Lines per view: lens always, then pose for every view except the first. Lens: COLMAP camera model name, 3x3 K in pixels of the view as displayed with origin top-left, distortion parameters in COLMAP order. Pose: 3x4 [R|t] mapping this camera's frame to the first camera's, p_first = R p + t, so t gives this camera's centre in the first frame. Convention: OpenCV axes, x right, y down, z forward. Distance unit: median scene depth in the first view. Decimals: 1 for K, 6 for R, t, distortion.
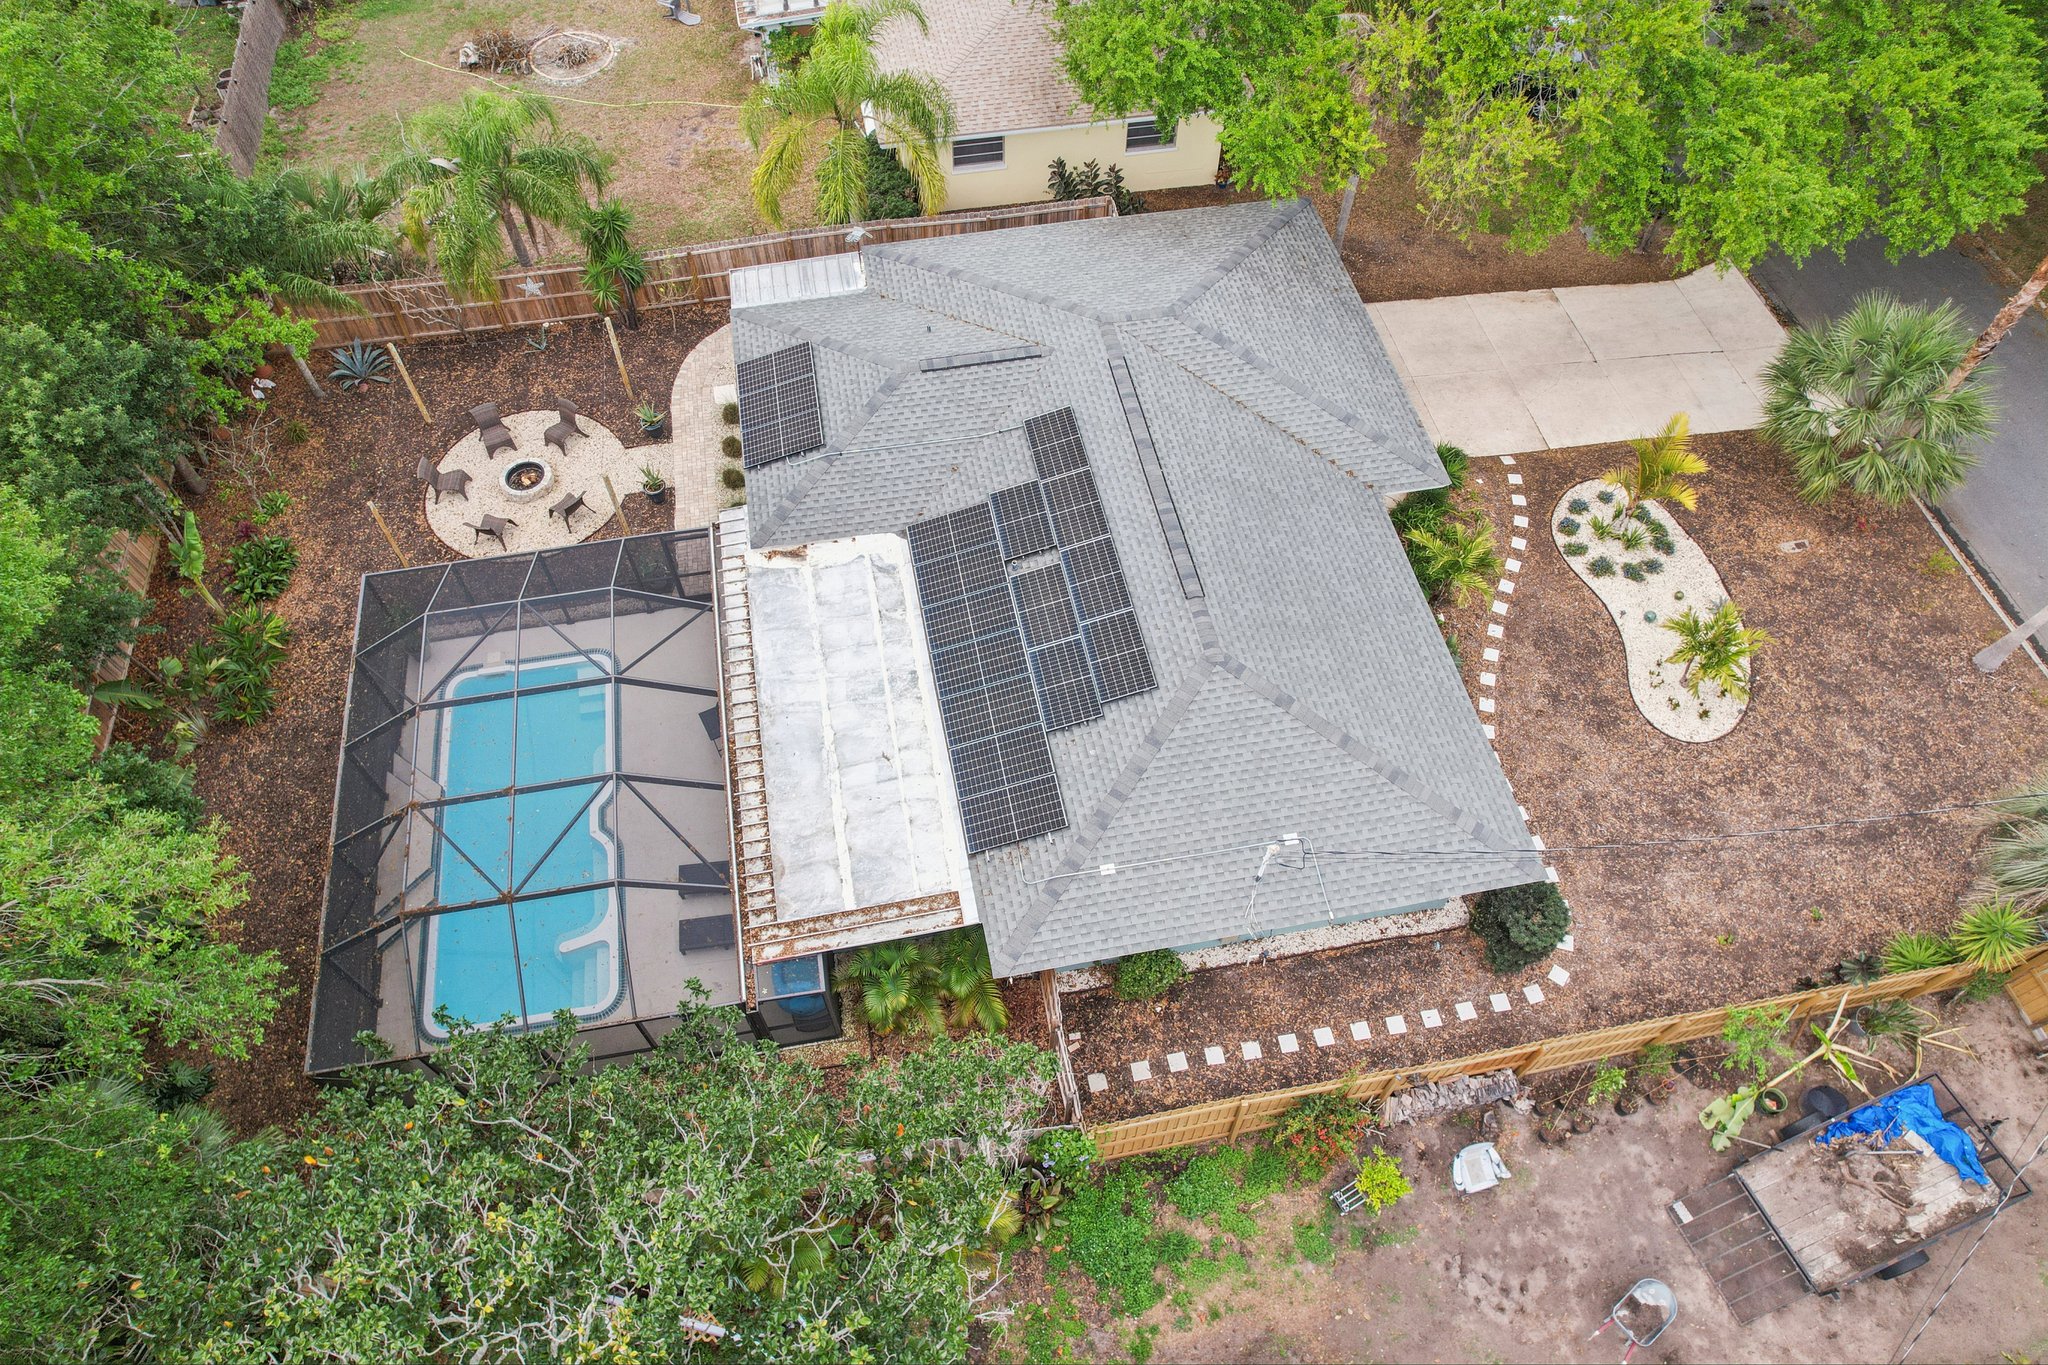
lens RADIAL K [[1321.6, 0, 1027.3], [0, 1321.6, 682.7], [0, 0, 1]] dist [-0.083006, 0.089437]
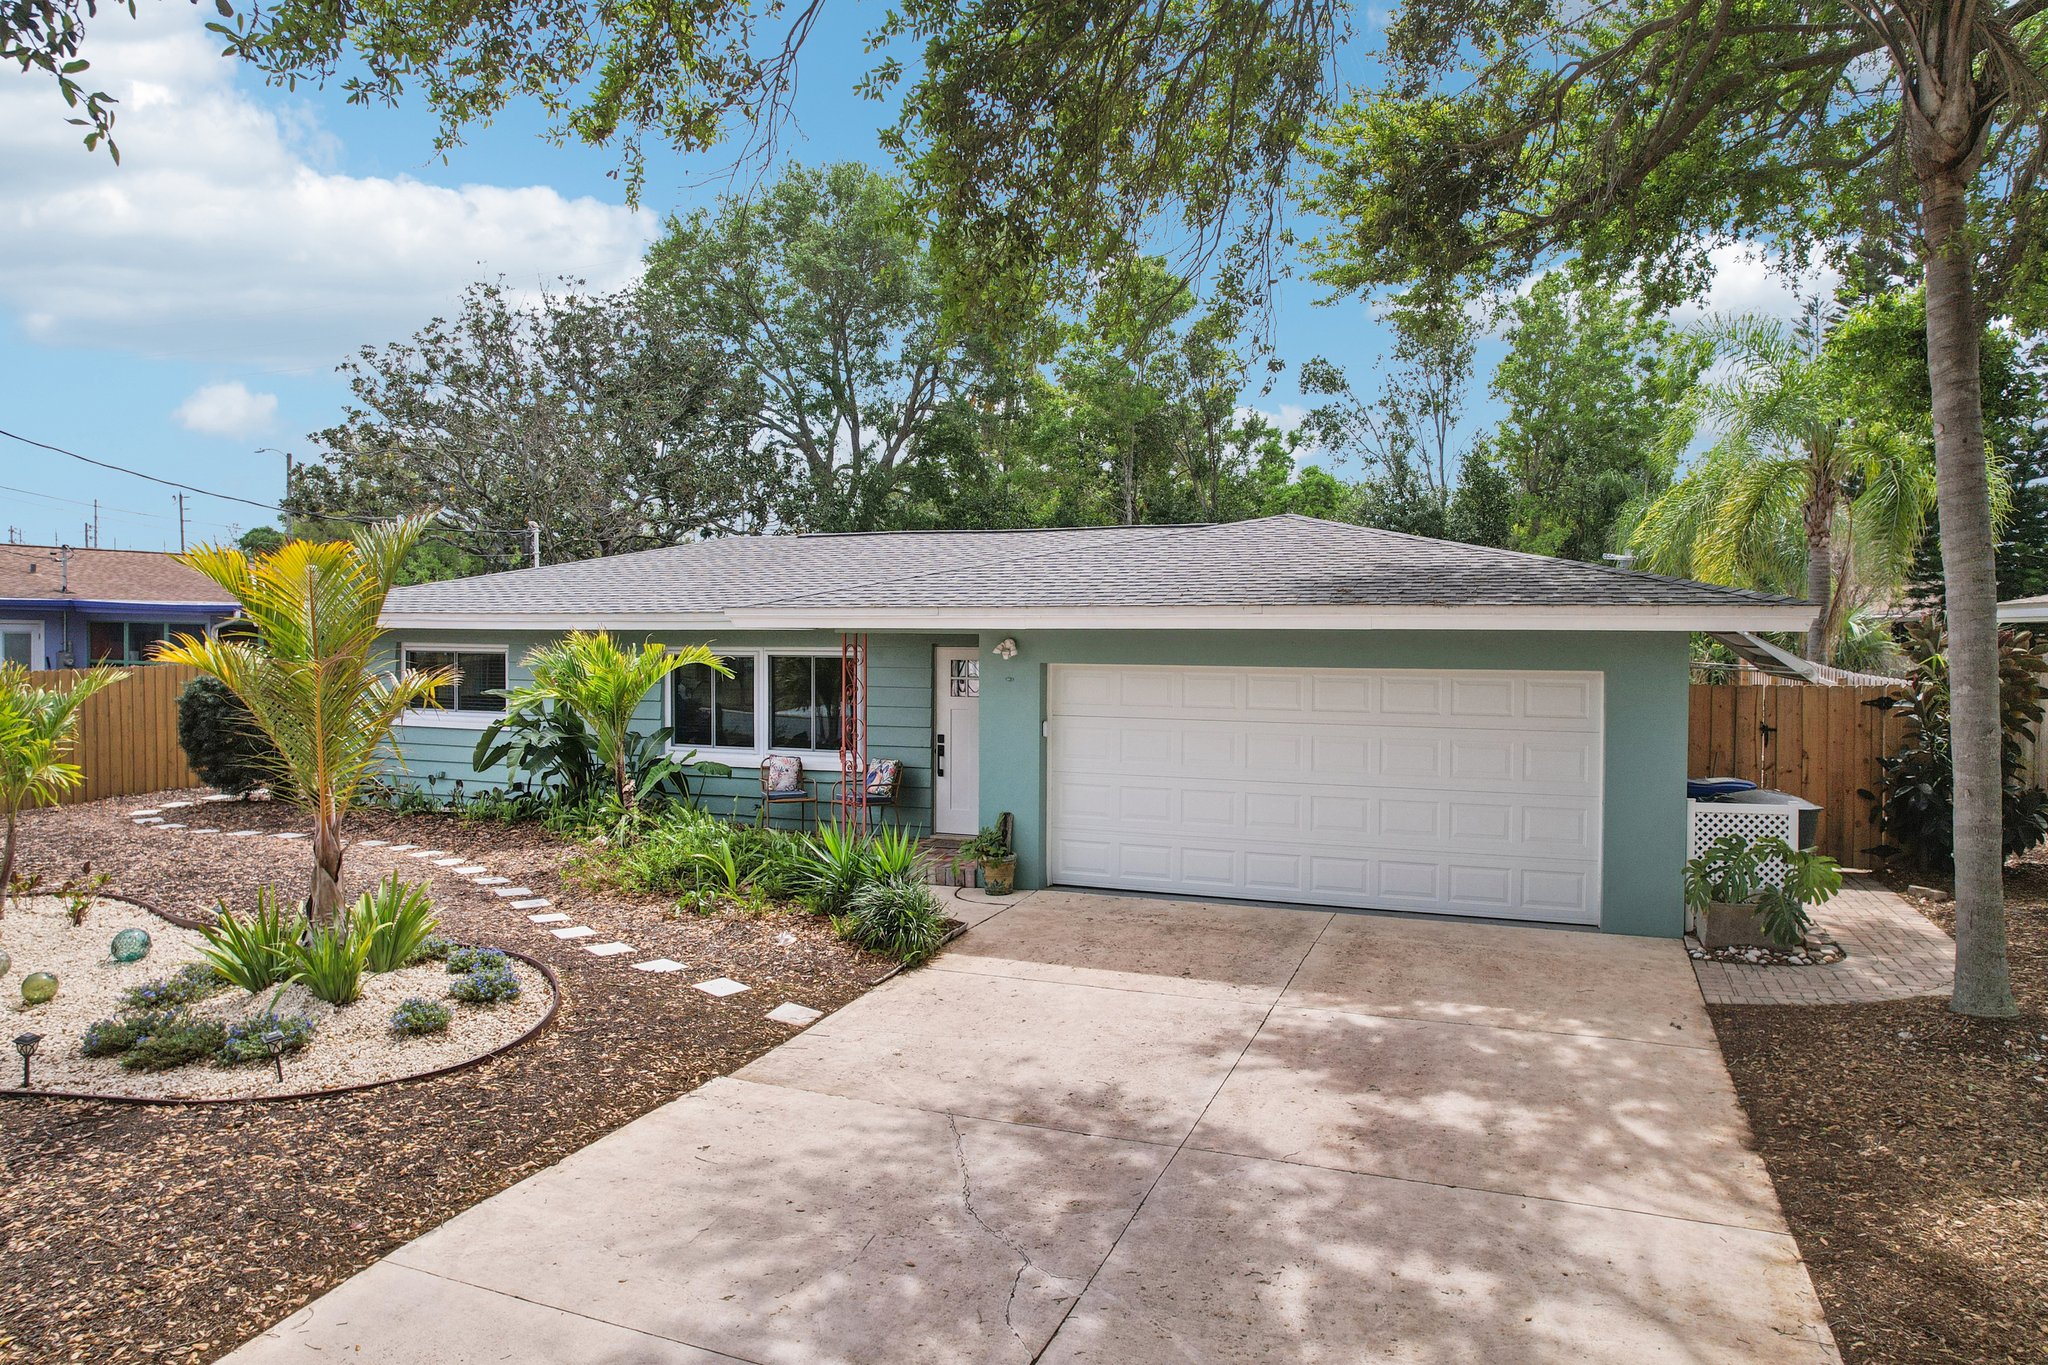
lens RADIAL K [[1374.5, 0, 921.9], [0, 1374.5, 673.6], [0, 0, 1]] dist [-0.046966, 0.004782]
pose [[-0.550004, 0.021790, -0.834878, 0.752669], [-0.698149, 0.536632, 0.473935, -0.462790], [0.458349, 0.843535, -0.279937, 1.307557]]
